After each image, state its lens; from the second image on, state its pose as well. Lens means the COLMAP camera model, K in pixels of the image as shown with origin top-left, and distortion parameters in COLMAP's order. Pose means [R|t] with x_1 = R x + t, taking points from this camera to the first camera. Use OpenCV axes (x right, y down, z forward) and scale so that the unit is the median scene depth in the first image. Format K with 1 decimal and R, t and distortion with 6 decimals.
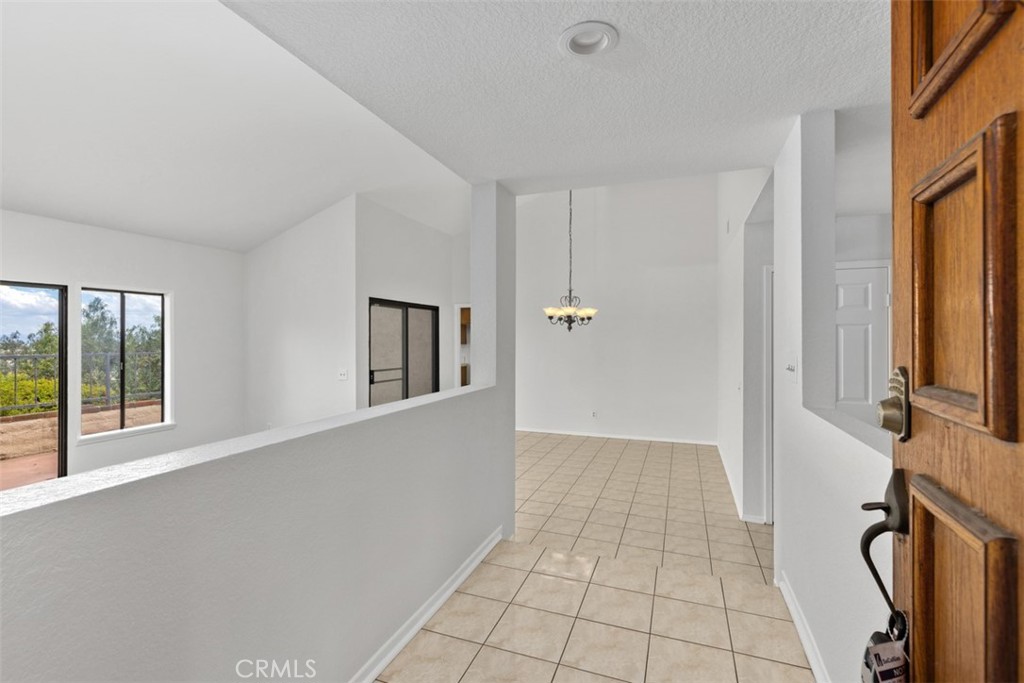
lens RADIAL K [[448.9, 0, 512.0], [0, 448.9, 341.5], [0, 0, 1]] dist [0.001590, 0.000185]
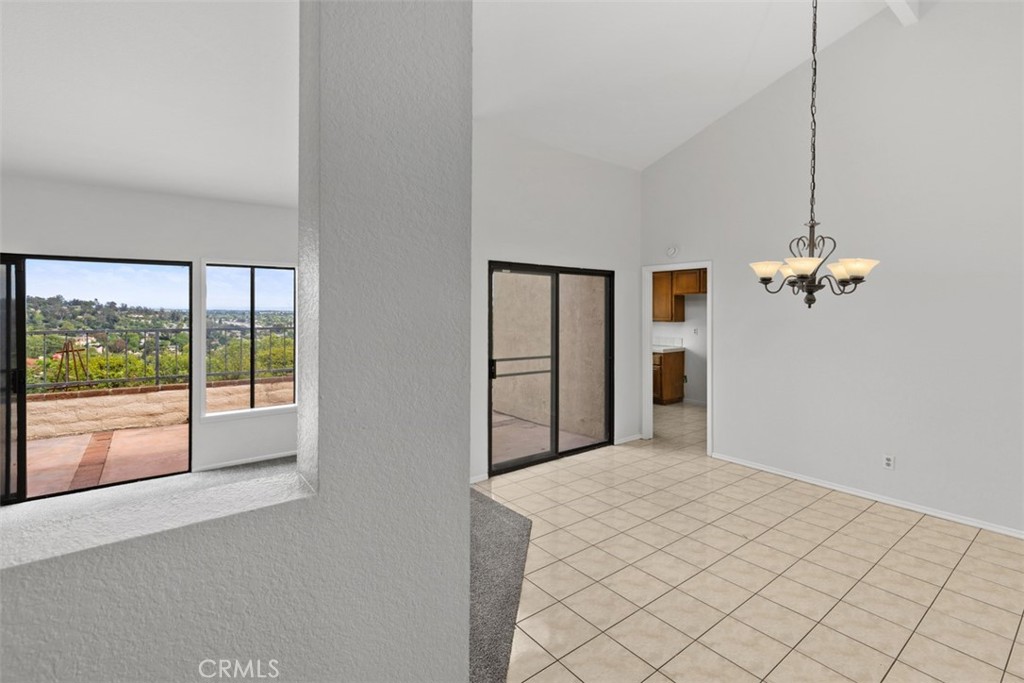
lens RADIAL K [[452.6, 0, 511.5], [0, 452.6, 303.0], [0, 0, 1]] dist [-0.016052, 0.000511]
pose [[0.821025, -0.001509, -0.570891, 0.140187], [-0.012137, 0.999724, -0.020097, -0.013752], [0.570764, 0.023429, 0.820780, 0.407878]]
